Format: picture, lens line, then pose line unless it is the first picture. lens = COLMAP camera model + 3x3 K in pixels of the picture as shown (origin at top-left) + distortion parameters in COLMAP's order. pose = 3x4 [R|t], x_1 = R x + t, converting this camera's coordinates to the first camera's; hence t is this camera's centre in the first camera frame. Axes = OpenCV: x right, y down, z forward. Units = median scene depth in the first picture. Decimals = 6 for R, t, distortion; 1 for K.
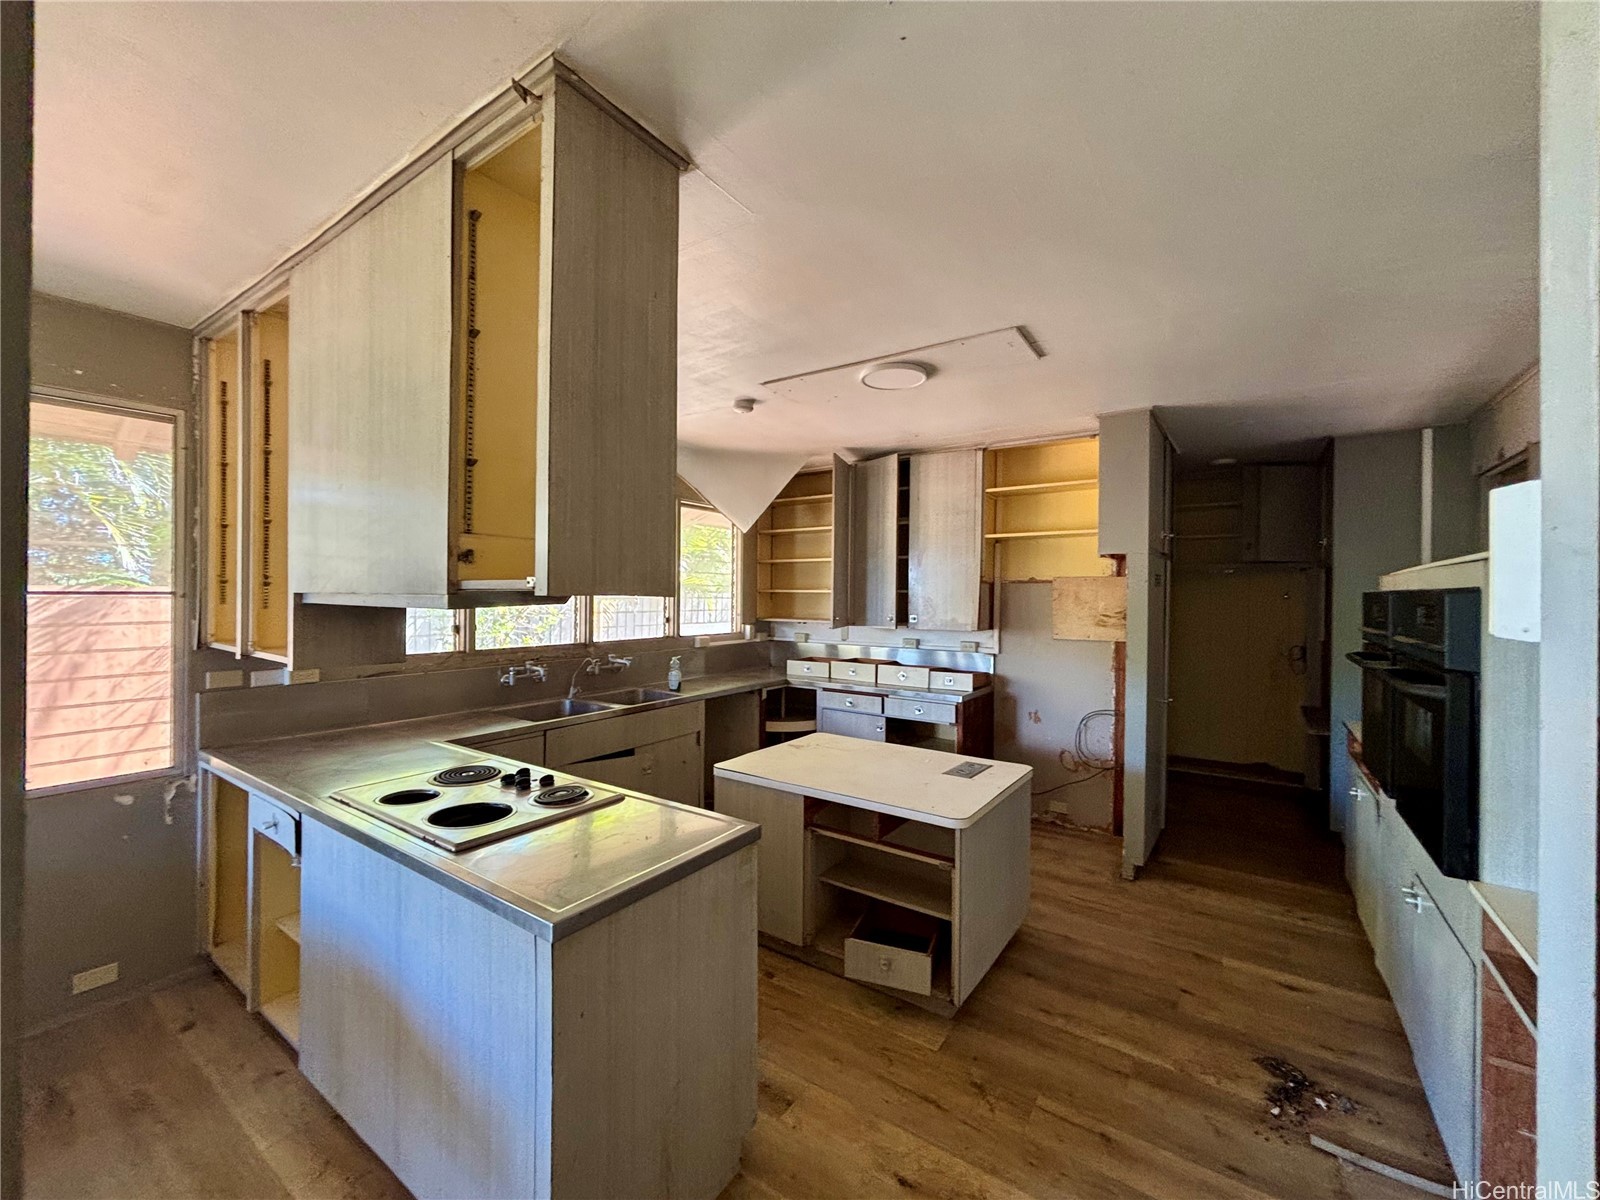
lens RADIAL K [[642.3, 0, 800.0], [0, 642.3, 600.0], [0, 0, 1]] dist [0.002760, 0.000308]
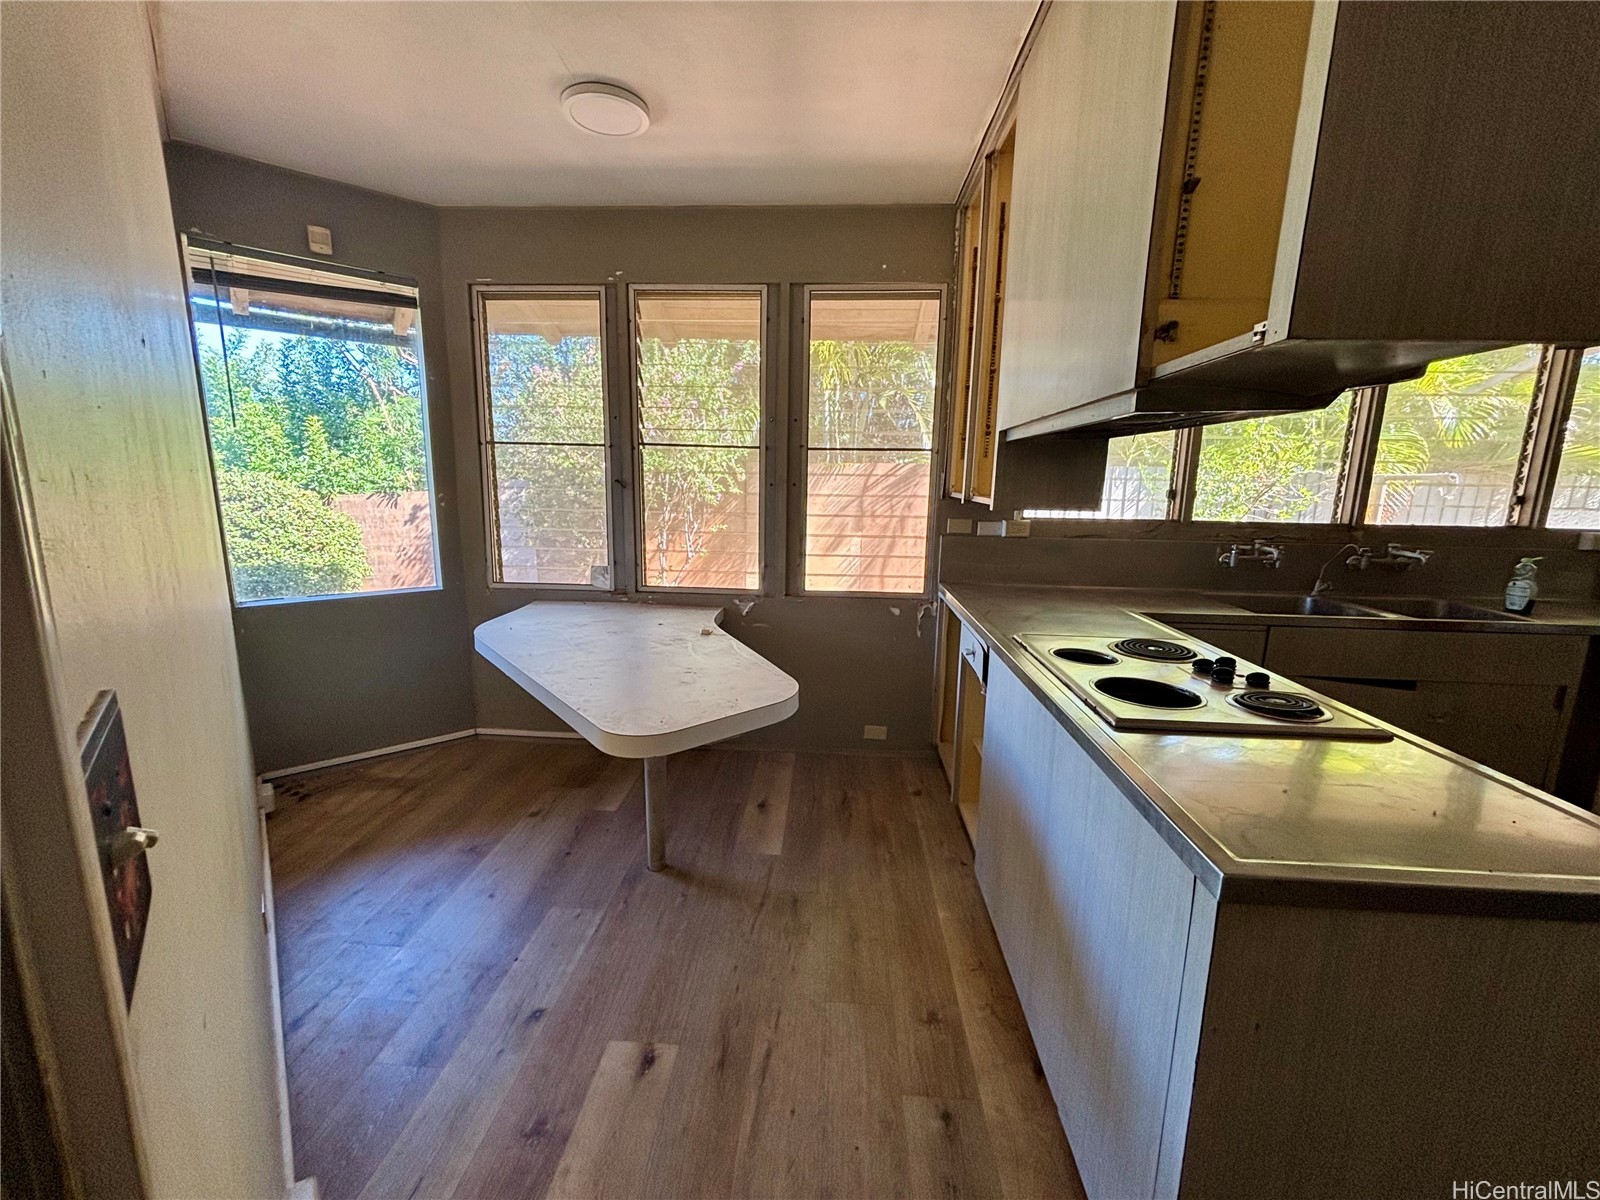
lens RADIAL K [[642.3, 0, 800.0], [0, 642.3, 600.0], [0, 0, 1]] dist [0.002760, 0.000308]
pose [[0.514264, 0.153504, -0.843783, -0.058861], [-0.014794, 0.985293, 0.170231, 0.074840], [0.857504, -0.075061, 0.508972, 0.189093]]
